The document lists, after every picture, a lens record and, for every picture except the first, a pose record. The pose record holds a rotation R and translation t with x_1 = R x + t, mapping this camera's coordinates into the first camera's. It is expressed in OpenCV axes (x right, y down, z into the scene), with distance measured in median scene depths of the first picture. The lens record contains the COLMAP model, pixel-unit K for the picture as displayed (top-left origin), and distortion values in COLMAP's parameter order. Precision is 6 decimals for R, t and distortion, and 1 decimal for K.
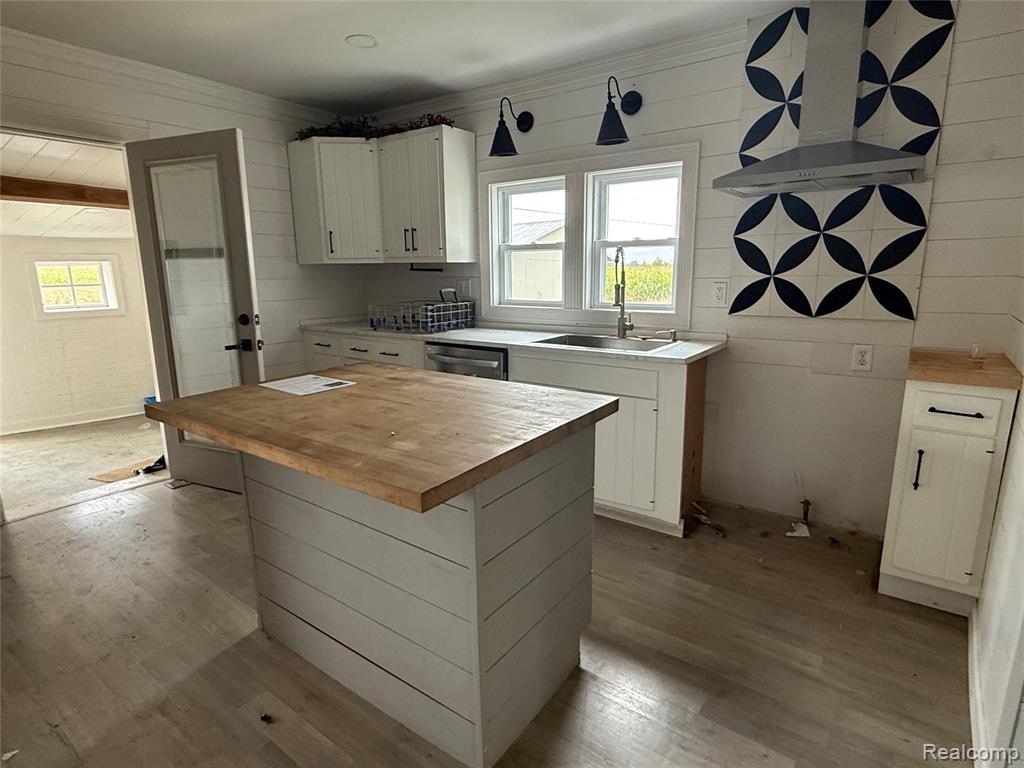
lens RADIAL K [[557.8, 0, 502.5], [0, 557.8, 383.6], [0, 0, 1]] dist [-0.002382, -0.000564]
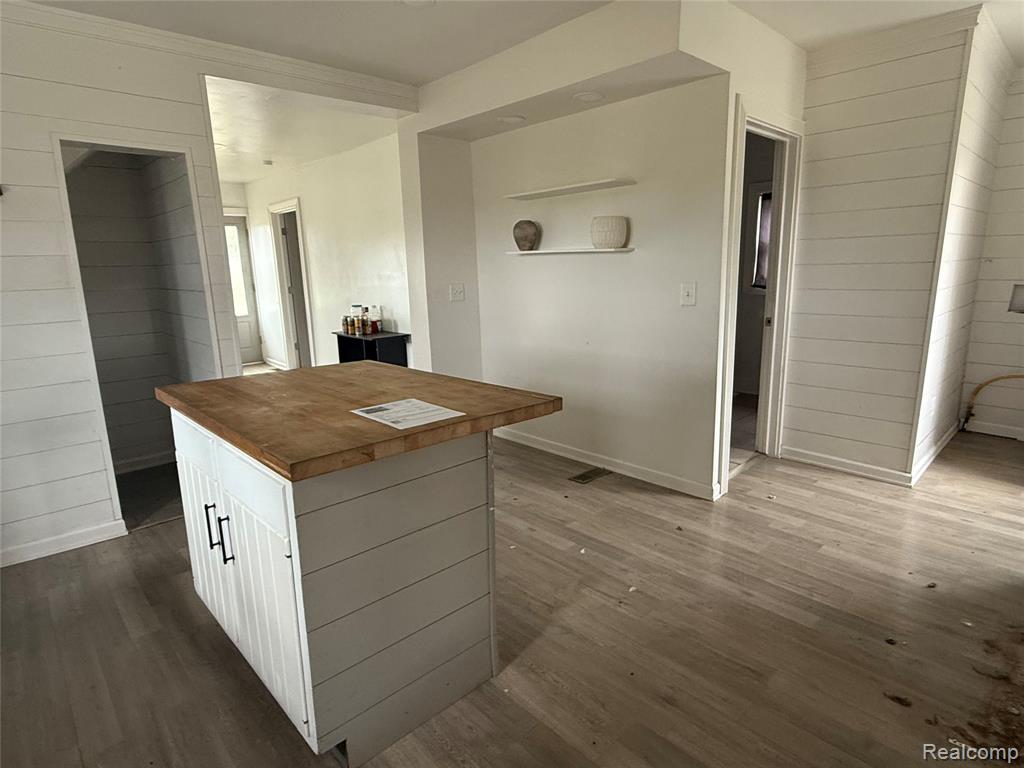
lens RADIAL K [[557.8, 0, 511.5], [0, 557.8, 384.2], [0, 0, 1]] dist [-0.002382, -0.000564]
pose [[-0.984675, -0.007347, 0.174243, -0.450597], [0.064534, 0.912841, 0.403184, -0.248539], [-0.162018, 0.408250, -0.898378, 1.188874]]
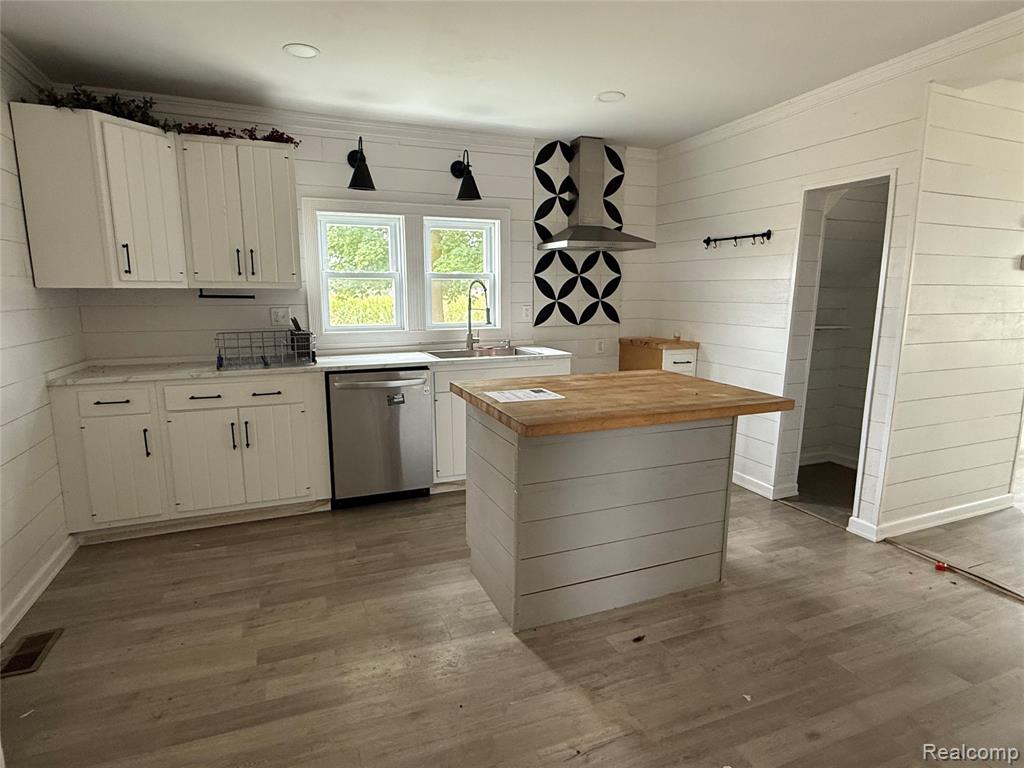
lens RADIAL K [[557.8, 0, 512.1], [0, 557.8, 386.1], [0, 0, 1]] dist [-0.002382, -0.000564]
pose [[0.510876, -0.133752, 0.849186, -0.941513], [0.172306, 0.983708, 0.051279, -0.055600], [-0.842209, 0.120123, 0.525599, 0.292534]]
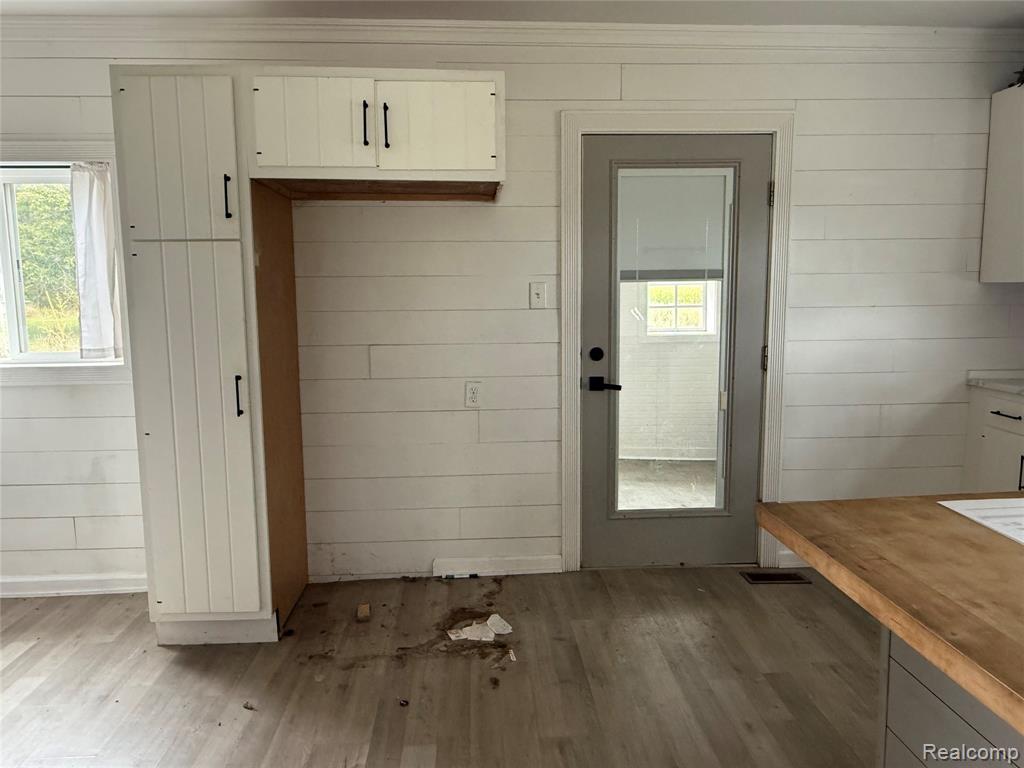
lens RADIAL K [[708.4, 0, 507.9], [0, 708.4, 383.1], [0, 0, 1]] dist [-0.004181, 0.001319]
pose [[0.640932, 0.100690, -0.760965, -0.129069], [-0.149457, 0.988756, 0.004948, -0.038768], [0.752907, 0.110560, 0.648774, 0.136154]]
